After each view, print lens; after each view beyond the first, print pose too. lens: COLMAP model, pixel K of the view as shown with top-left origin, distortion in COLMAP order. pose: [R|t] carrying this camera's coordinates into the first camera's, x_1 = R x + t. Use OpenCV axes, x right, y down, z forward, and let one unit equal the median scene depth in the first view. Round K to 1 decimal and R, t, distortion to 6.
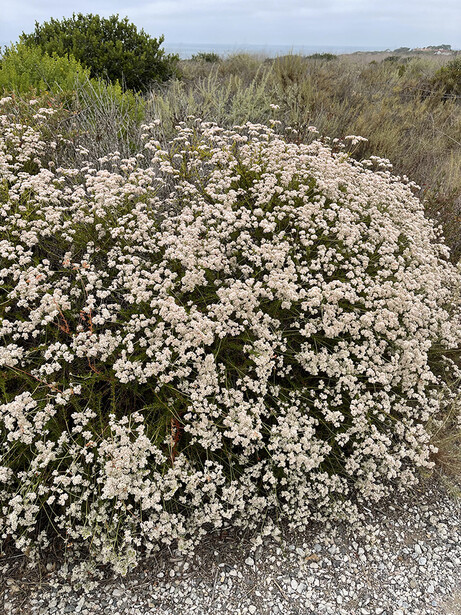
lens RADIAL K [[956.0, 0, 230.3], [0, 956.0, 307.5], [0, 0, 1]] dist [0.101373, 0.000000]
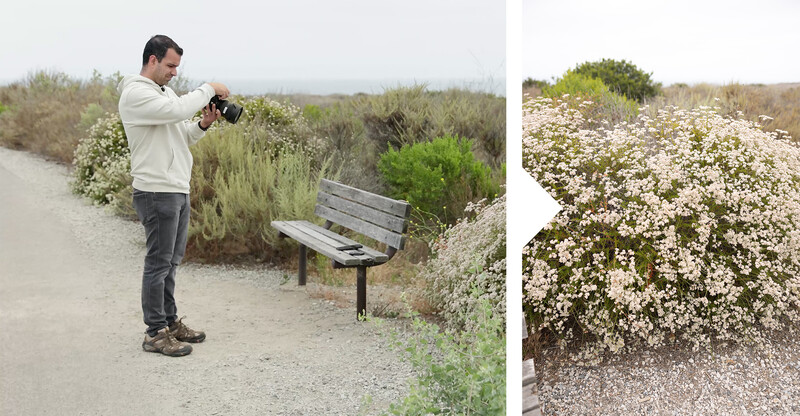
lens RADIAL K [[949.0, 0, 399.0], [0, 949.0, 208.5], [0, 0, 1]] dist [-0.004342, 0.000000]
pose [[0.950155, 0.040466, -0.309139, 0.038960], [-0.098646, 0.979621, -0.174960, 0.365313], [0.295760, 0.196735, 0.934784, -0.798544]]
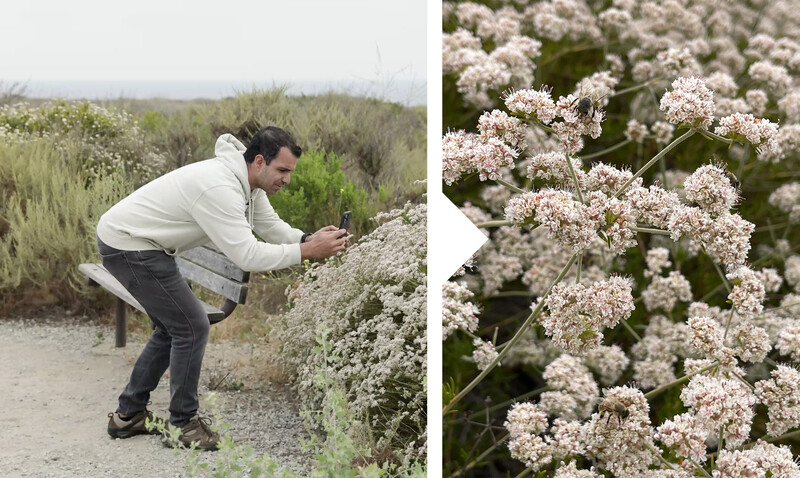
lens RADIAL K [[1088.1, 0, 400.8], [0, 1088.1, 238.1], [0, 0, 1]] dist [0.025857, 0.000000]
pose [[0.979554, 0.029887, -0.198950, 0.021175], [-0.065921, 0.981992, -0.177049, 0.282207], [0.190076, 0.186544, 0.963884, -0.543070]]
